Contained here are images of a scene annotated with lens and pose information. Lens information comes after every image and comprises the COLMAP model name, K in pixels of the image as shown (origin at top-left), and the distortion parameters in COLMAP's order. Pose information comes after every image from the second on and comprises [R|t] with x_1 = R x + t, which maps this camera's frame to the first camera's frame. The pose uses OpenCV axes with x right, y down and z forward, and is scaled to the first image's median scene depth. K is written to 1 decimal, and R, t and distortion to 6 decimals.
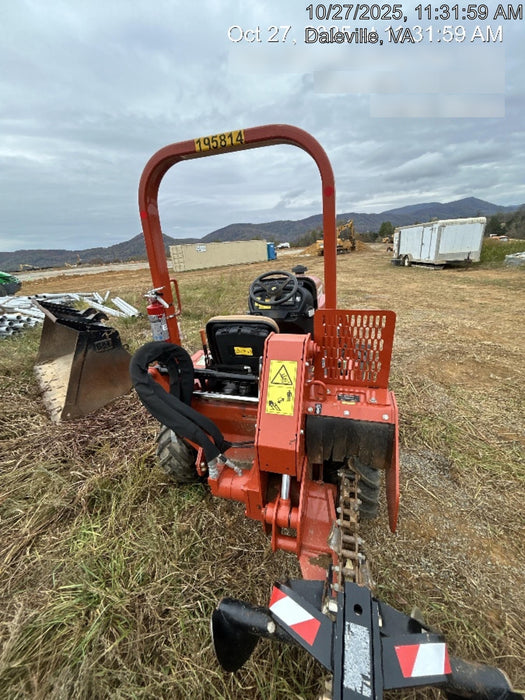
lens RADIAL K [[280.7, 0, 264.0], [0, 280.7, 348.9], [0, 0, 1]] dist [0.000610, 0.000024]
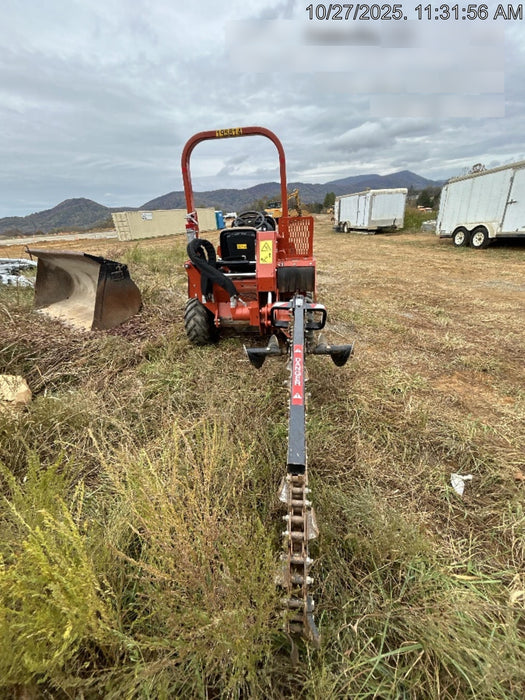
lens RADIAL K [[280.7, 0, 264.0], [0, 280.7, 348.9], [0, 0, 1]] dist [0.000610, 0.000024]
pose [[0.984776, -0.066290, 0.160695, -0.027639], [0.051893, 0.994388, 0.092194, 0.052903], [-0.165905, -0.082451, 0.982689, -0.095629]]
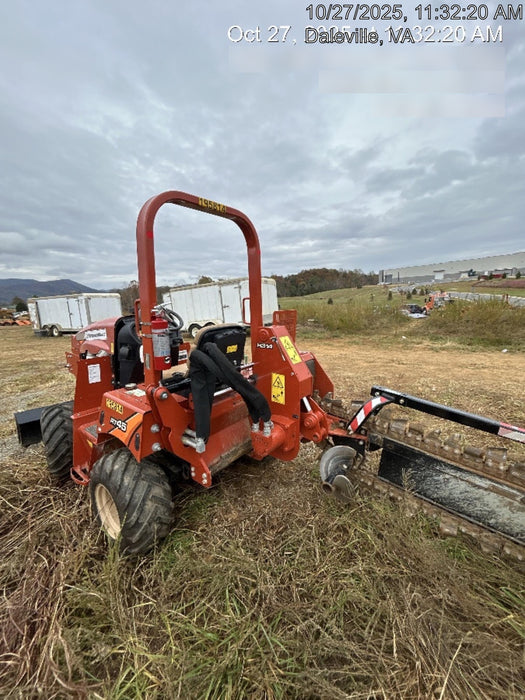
lens RADIAL K [[280.7, 0, 264.0], [0, 280.7, 348.9], [0, 0, 1]] dist [0.000610, 0.000024]
pose [[0.378649, -0.106369, 0.919408, -0.123592], [0.333949, 0.942159, -0.028533, 0.009646], [-0.863194, 0.317839, 0.392269, 0.033947]]
